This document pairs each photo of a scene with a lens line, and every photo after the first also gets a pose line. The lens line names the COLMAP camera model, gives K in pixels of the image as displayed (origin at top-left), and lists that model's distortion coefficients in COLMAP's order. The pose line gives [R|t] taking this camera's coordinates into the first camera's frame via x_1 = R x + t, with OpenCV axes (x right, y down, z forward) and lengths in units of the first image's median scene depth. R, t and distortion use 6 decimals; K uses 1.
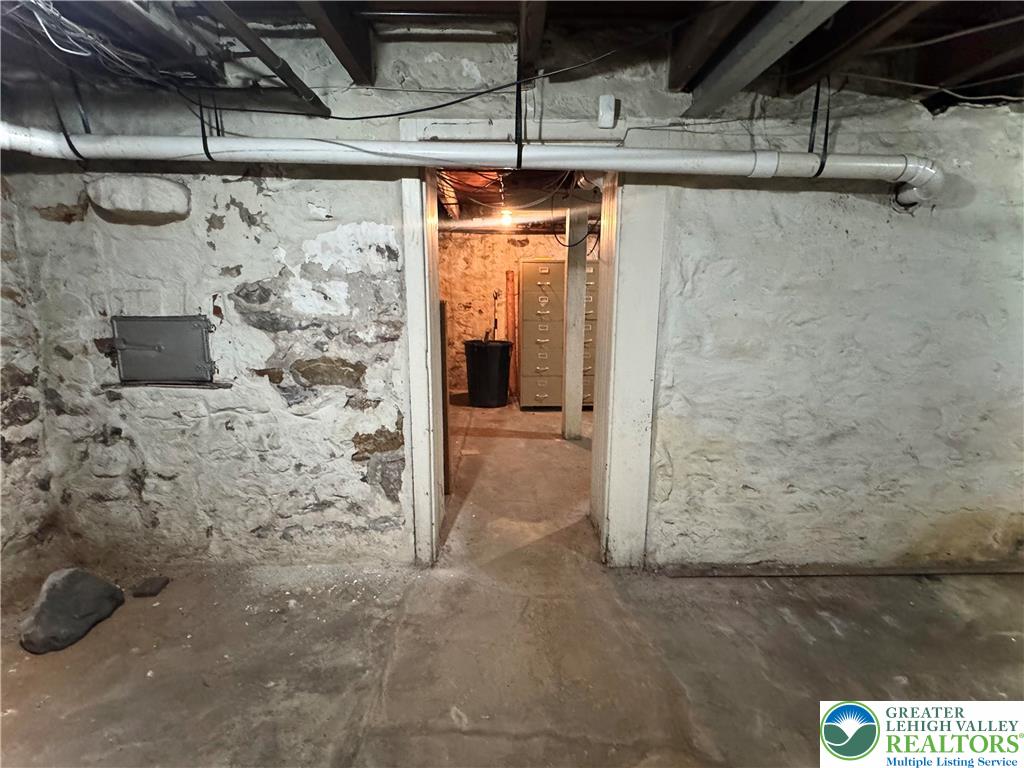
lens RADIAL K [[498.2, 0, 514.5], [0, 498.2, 383.4], [0, 0, 1]] dist [-0.002901, 0.003233]
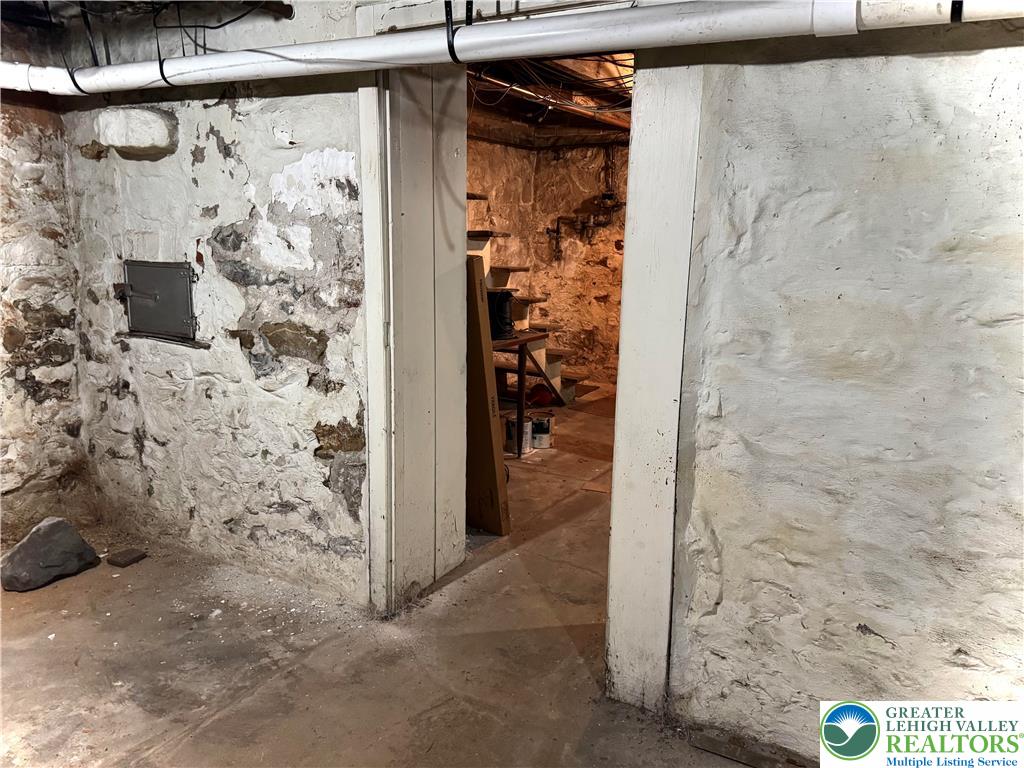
lens RADIAL K [[778.7, 0, 512.0], [0, 778.7, 387.6], [0, 0, 1]] dist [0.050440, -0.048628]
pose [[0.855522, 0.115366, -0.504751, 0.570094], [-0.112162, 0.993006, 0.036854, -0.033802], [0.505473, 0.025084, 0.862478, 0.106411]]
